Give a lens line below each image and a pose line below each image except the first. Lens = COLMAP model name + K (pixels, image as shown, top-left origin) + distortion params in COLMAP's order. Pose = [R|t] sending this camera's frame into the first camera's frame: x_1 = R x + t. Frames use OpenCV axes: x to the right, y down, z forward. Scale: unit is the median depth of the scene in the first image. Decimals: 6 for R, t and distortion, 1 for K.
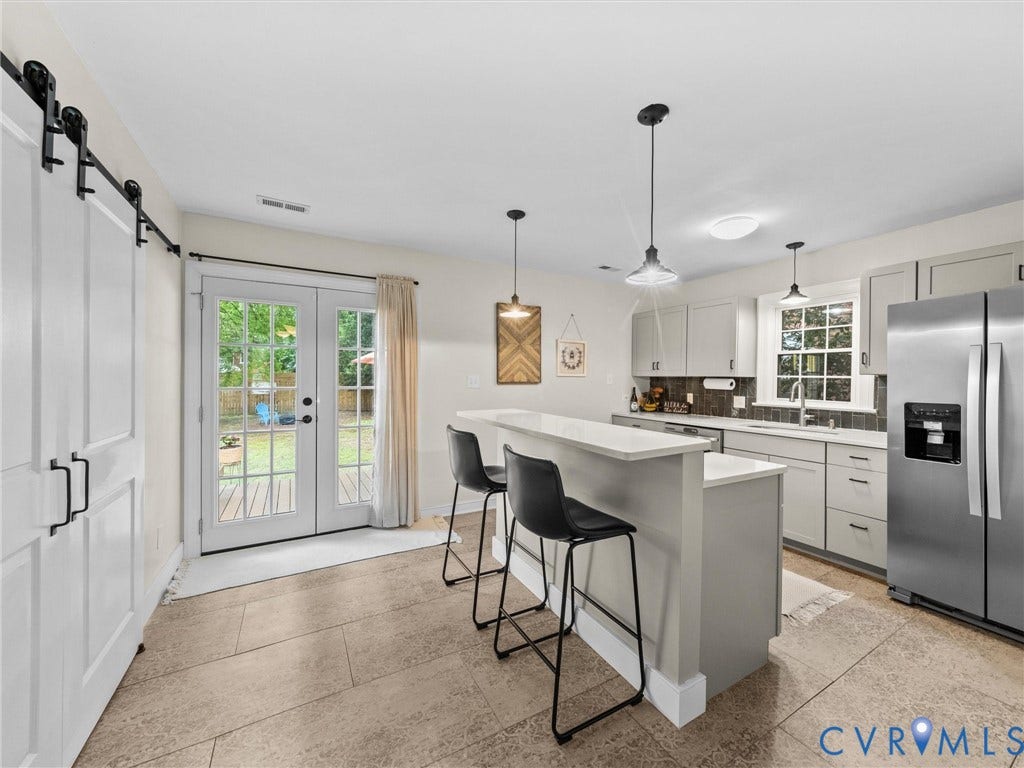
lens RADIAL K [[392.9, 0, 516.7], [0, 392.9, 380.0], [0, 0, 1]] dist [-0.001077, -0.000843]
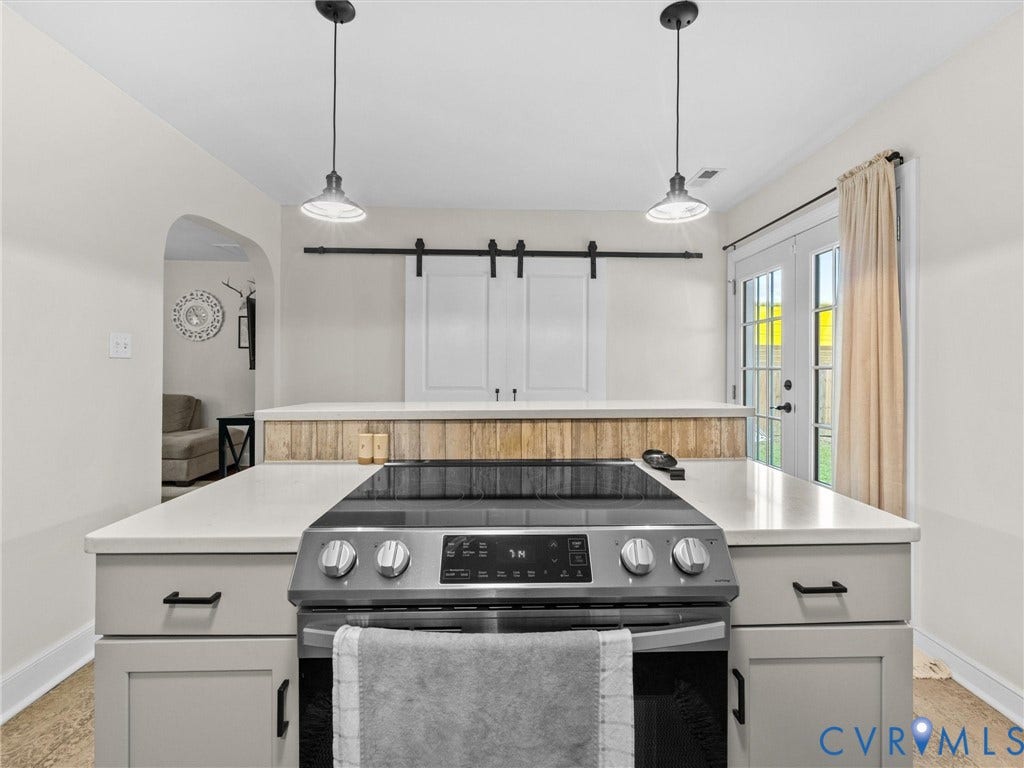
lens RADIAL K [[465.4, 0, 514.3], [0, 465.4, 368.7], [0, 0, 1]] dist [0.003092, -0.000523]
pose [[-0.470829, -0.010750, -0.882159, 0.510203], [-0.010328, 0.999924, -0.006673, 0.032609], [0.882164, 0.005969, -0.470905, 0.899634]]
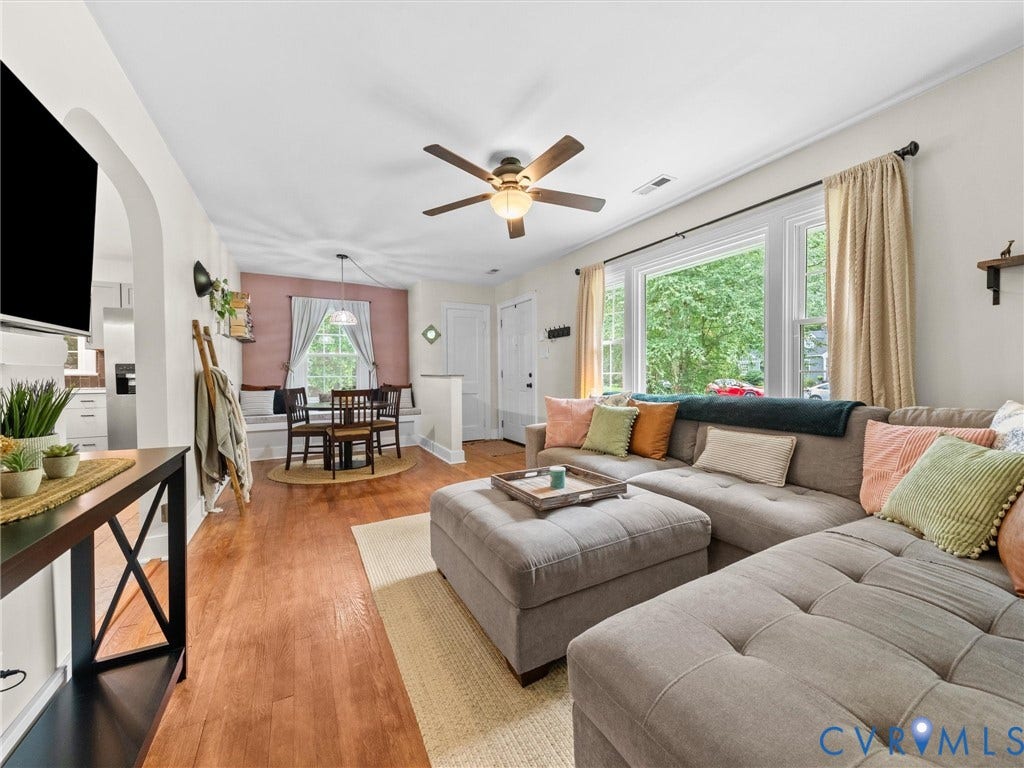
lens RADIAL K [[392.9, 0, 517.2], [0, 392.9, 382.1], [0, 0, 1]] dist [-0.001077, -0.000843]
pose [[0.005481, -0.029275, 0.999556, -0.542378], [0.005734, 0.999556, 0.029243, 0.069270], [-0.999969, 0.005571, 0.005646, -0.578913]]
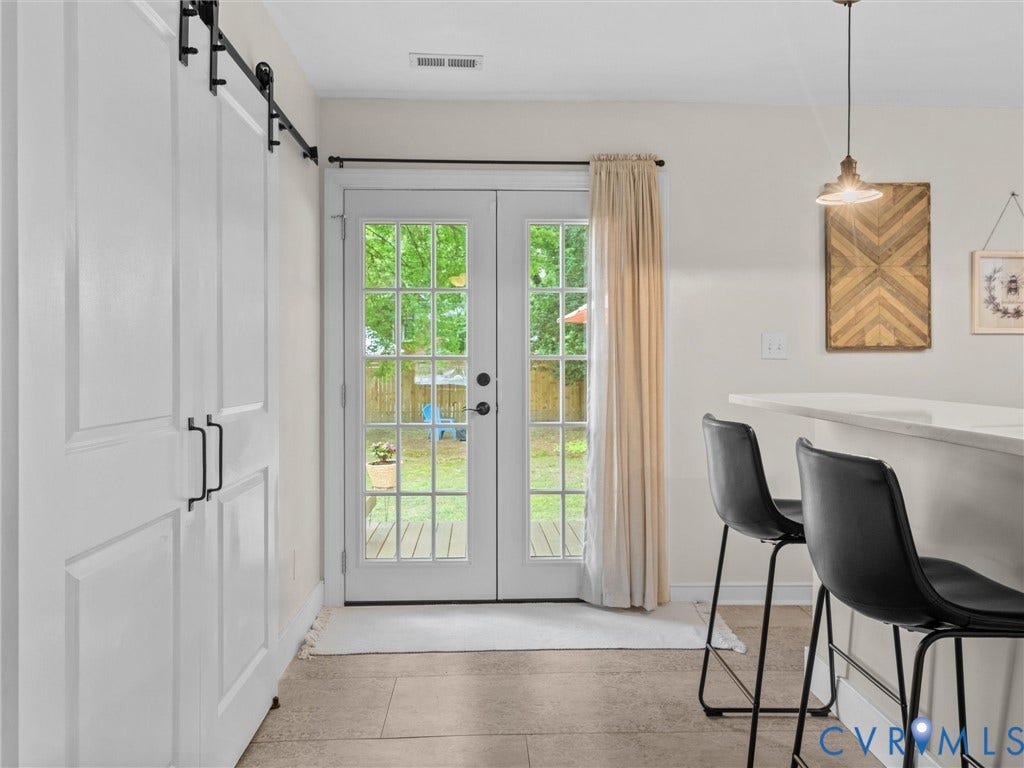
lens RADIAL K [[779.7, 0, 508.8], [0, 779.7, 370.9], [0, 0, 1]] dist [-0.018719, 0.032105]
pose [[0.887405, -0.003480, -0.460977, 0.053762], [0.004394, 0.999990, 0.000911, 0.038548], [0.460969, -0.002834, 0.887412, -0.046743]]
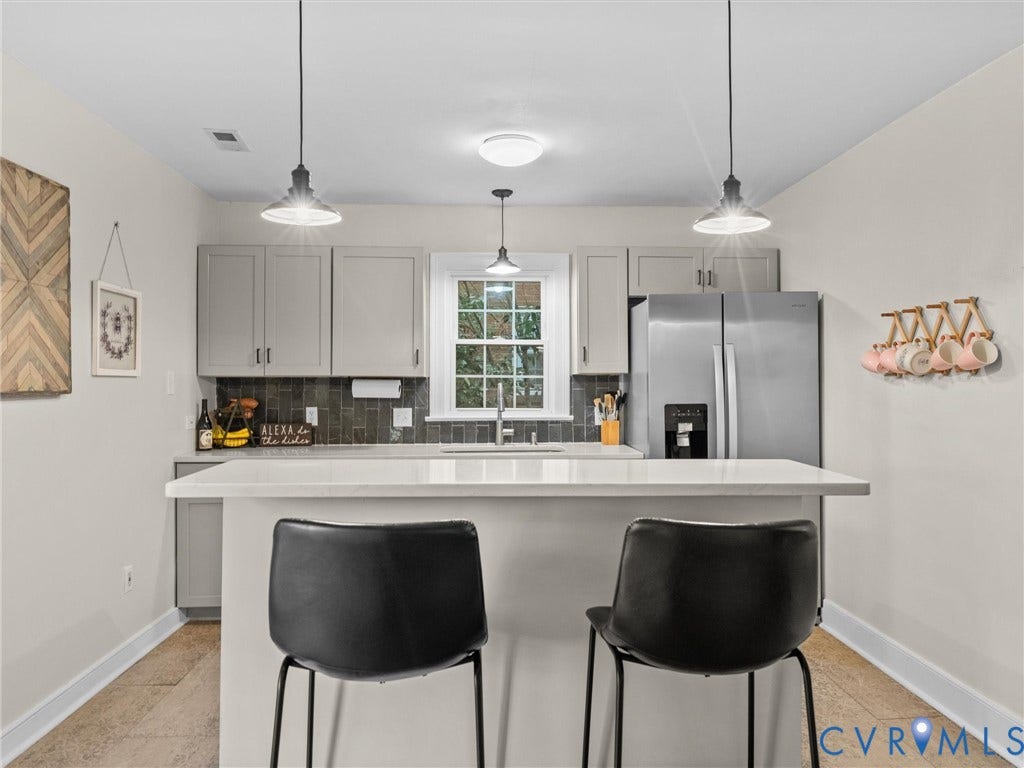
lens RADIAL K [[718.3, 0, 521.2], [0, 718.3, 383.6], [0, 0, 1]] dist [0.006895, 0.005291]
pose [[0.440456, -0.008411, 0.897735, -0.453972], [0.009724, 0.999942, 0.004597, -0.001100], [-0.897722, 0.006705, 0.440512, 0.394598]]
